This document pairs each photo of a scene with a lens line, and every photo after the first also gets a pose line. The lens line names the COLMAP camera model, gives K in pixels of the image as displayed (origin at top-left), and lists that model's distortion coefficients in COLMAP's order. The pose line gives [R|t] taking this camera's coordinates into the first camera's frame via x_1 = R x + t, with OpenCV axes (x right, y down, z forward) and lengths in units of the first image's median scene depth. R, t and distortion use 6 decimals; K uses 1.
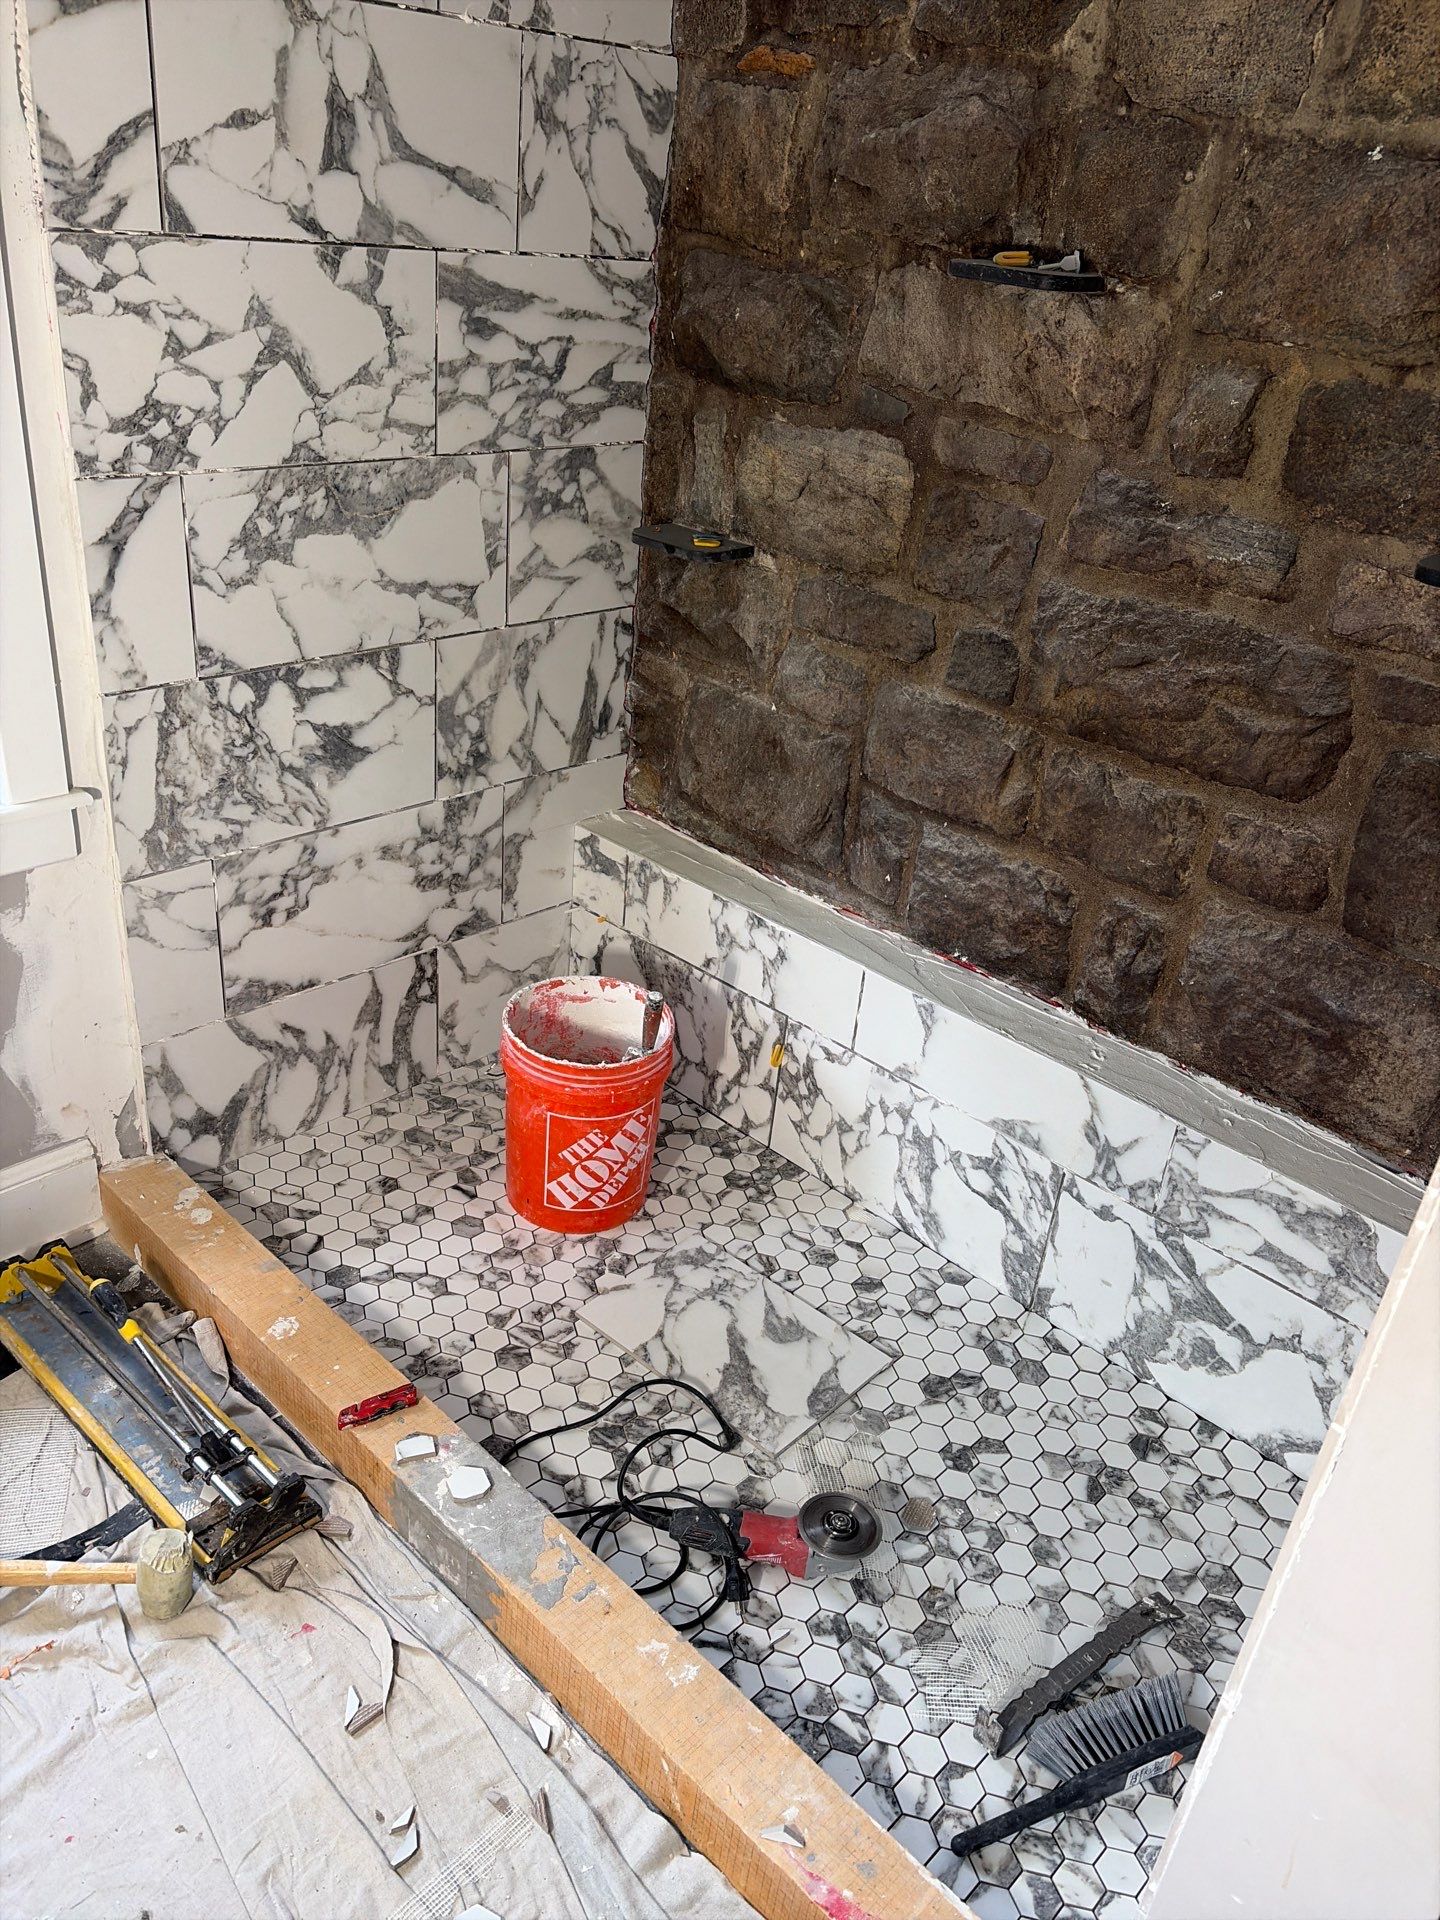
lens RADIAL K [[1451.6, 0, 722.8], [0, 1451.6, 971.8], [0, 0, 1]] dist [0.043869, -0.046894]
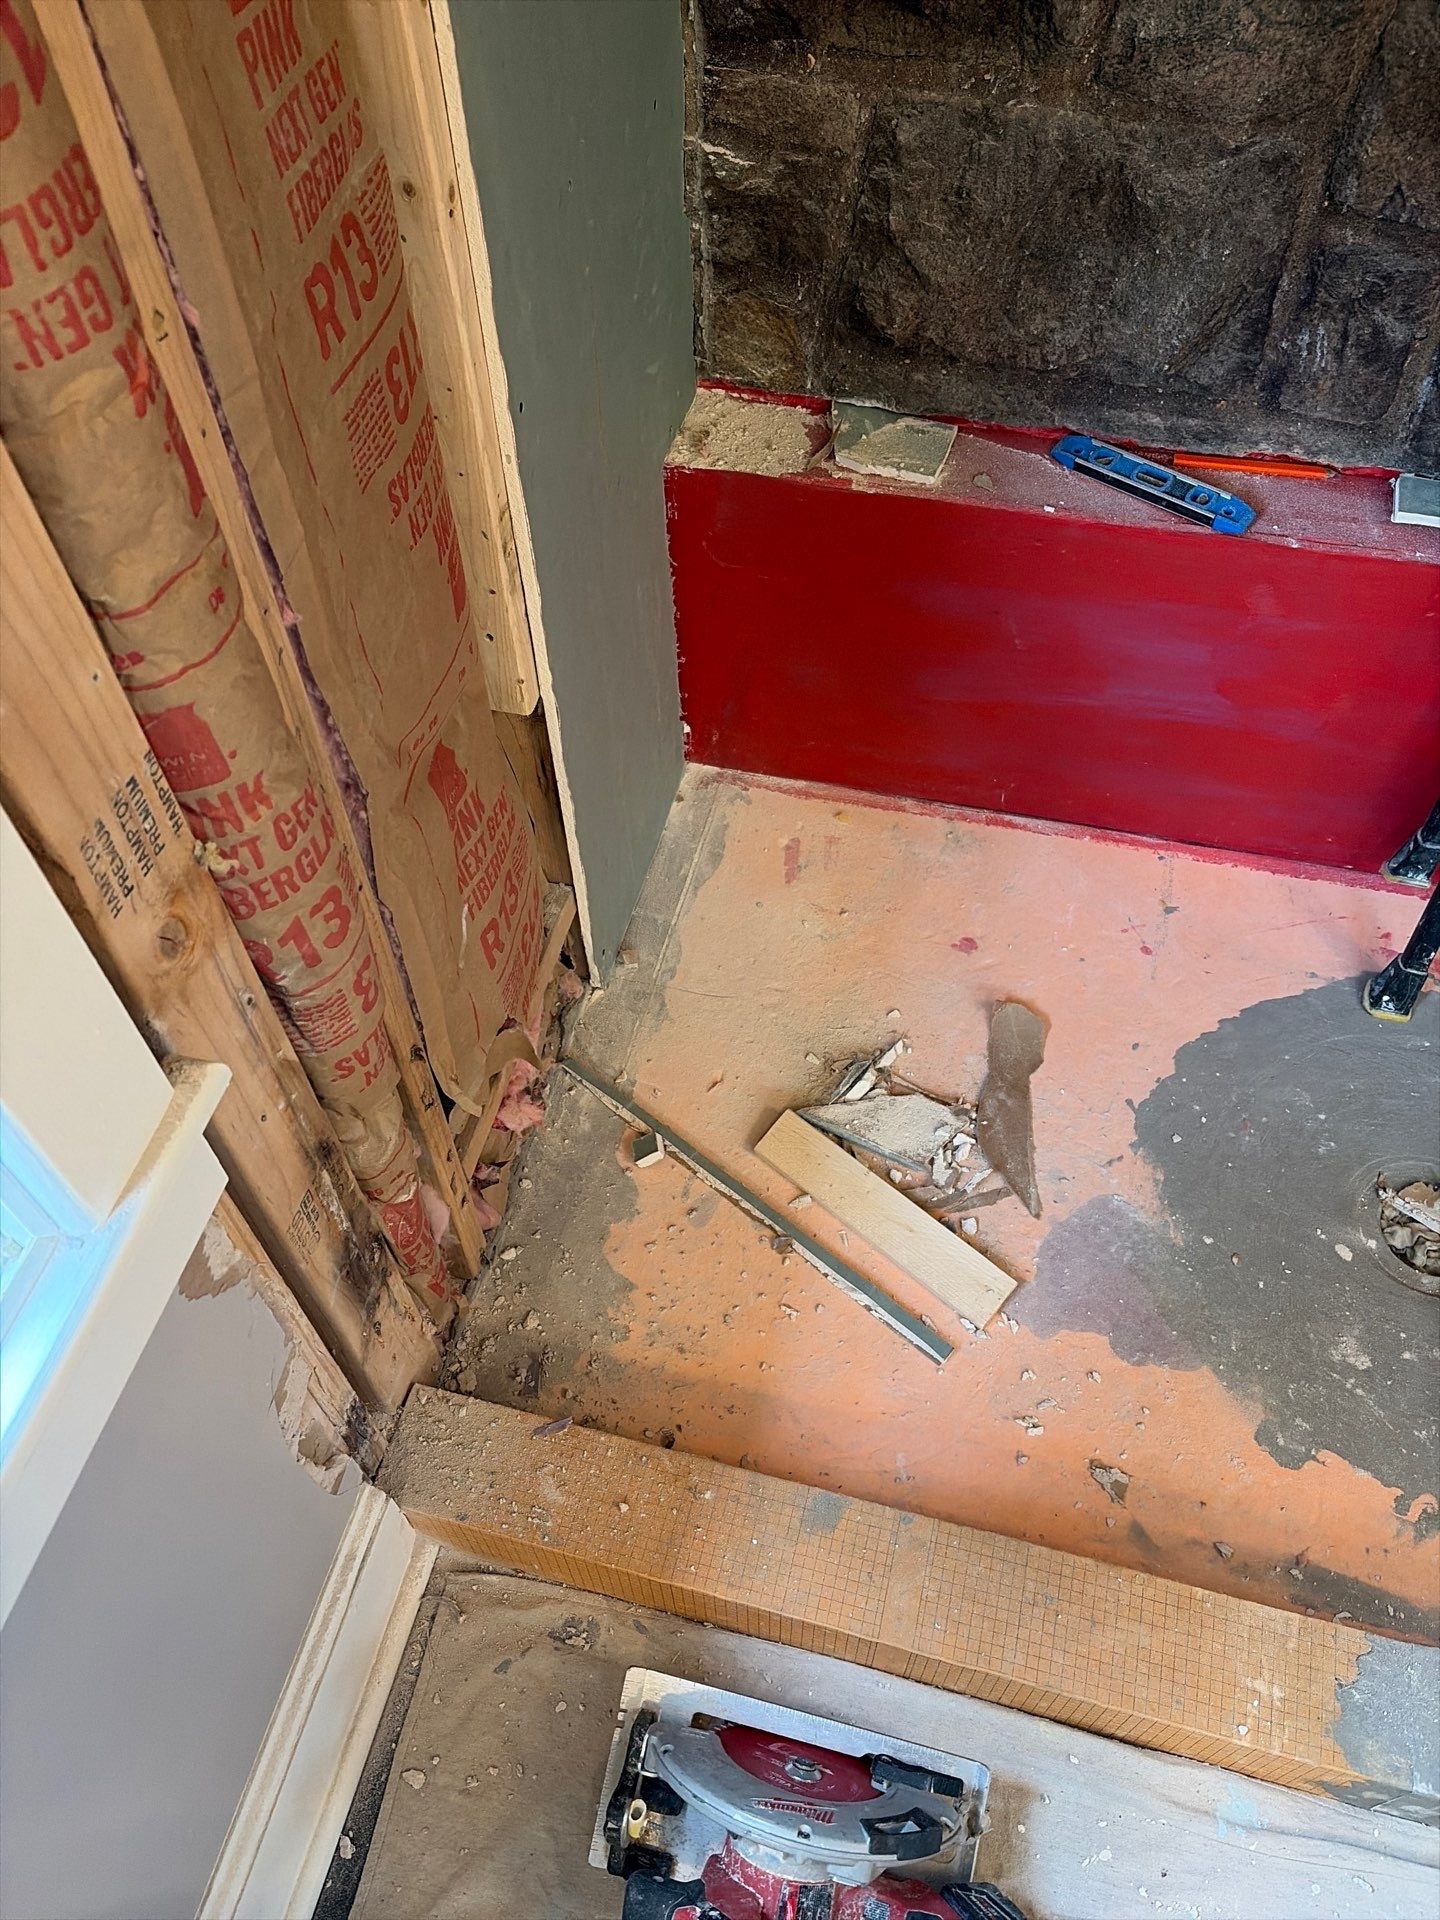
lens RADIAL K [[1457.7, 0, 722.6], [0, 1457.7, 964.0], [0, 0, 1]] dist [-0.000278, -0.024488]
pose [[0.863795, -0.462277, 0.200393, -0.361216], [0.327670, 0.817549, 0.473546, -0.258283], [-0.382740, -0.343384, 0.857670, 0.604295]]
